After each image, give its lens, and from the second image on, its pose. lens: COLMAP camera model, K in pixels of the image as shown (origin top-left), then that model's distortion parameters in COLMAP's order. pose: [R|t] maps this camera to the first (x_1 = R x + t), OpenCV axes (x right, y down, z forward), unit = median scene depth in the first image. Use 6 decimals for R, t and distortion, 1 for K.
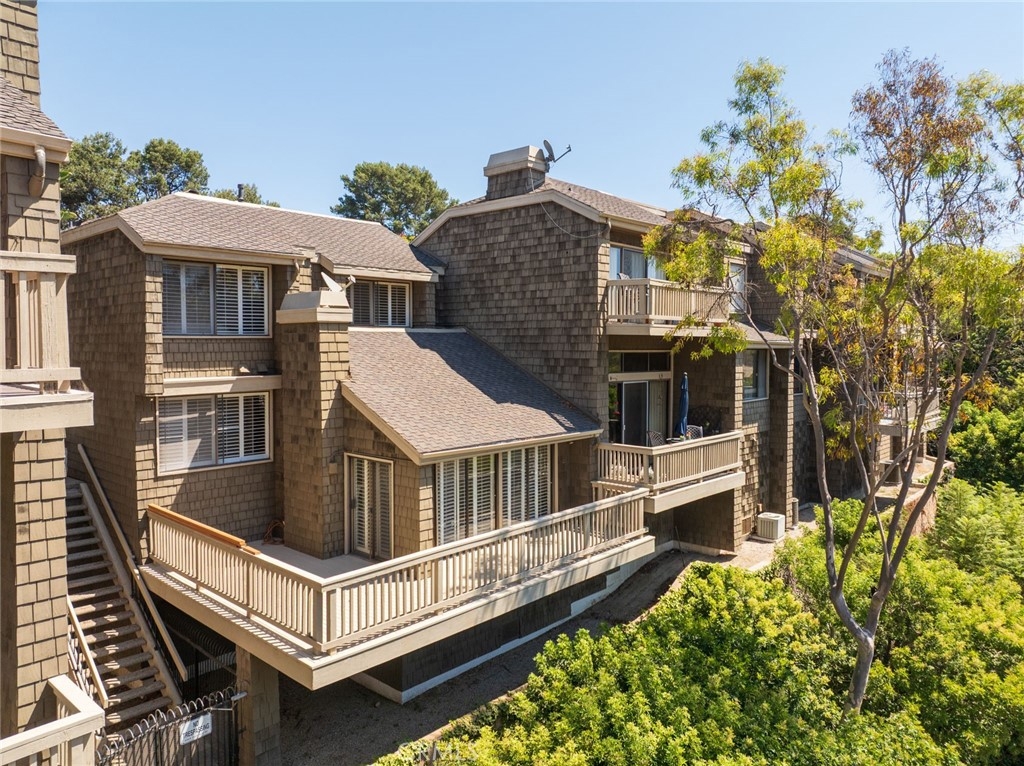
lens RADIAL K [[710.5, 0, 510.7], [0, 710.5, 379.8], [0, 0, 1]] dist [-0.008275, -0.002256]
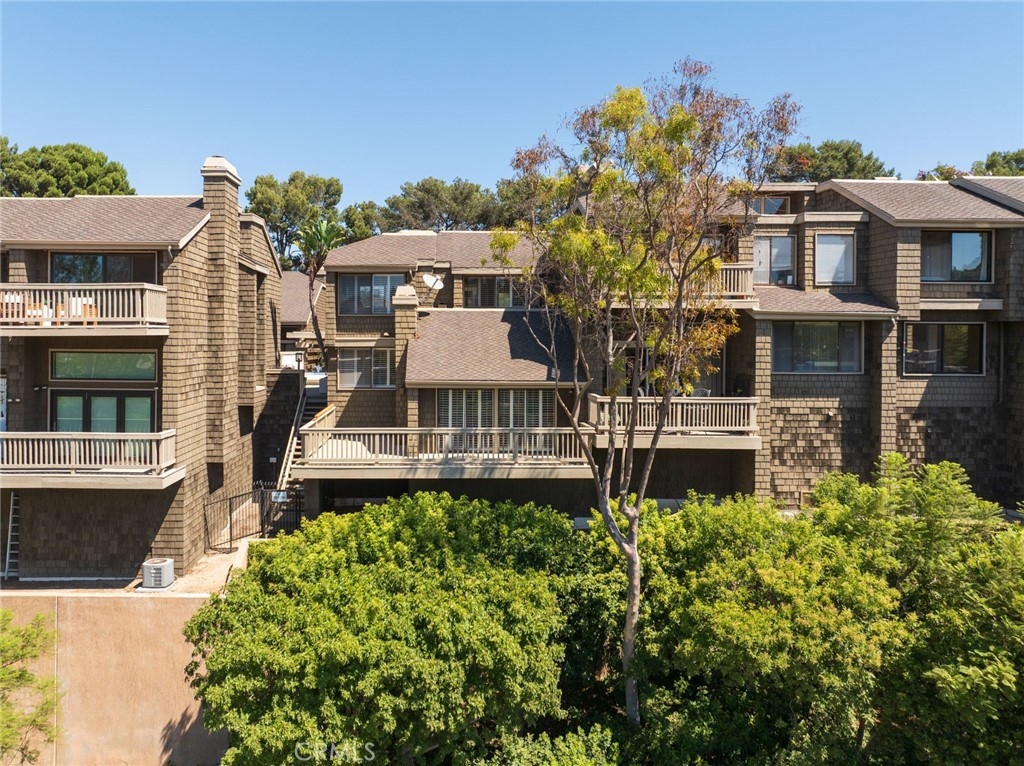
lens RADIAL K [[710.5, 0, 451.1], [0, 710.5, 353.0], [0, 0, 1]] dist [-0.008275, -0.002256]
pose [[0.685248, 0.016422, -0.728125, 1.025365], [-0.039207, 0.999128, -0.014364, 0.051926], [0.727254, 0.038391, 0.685294, -0.070165]]
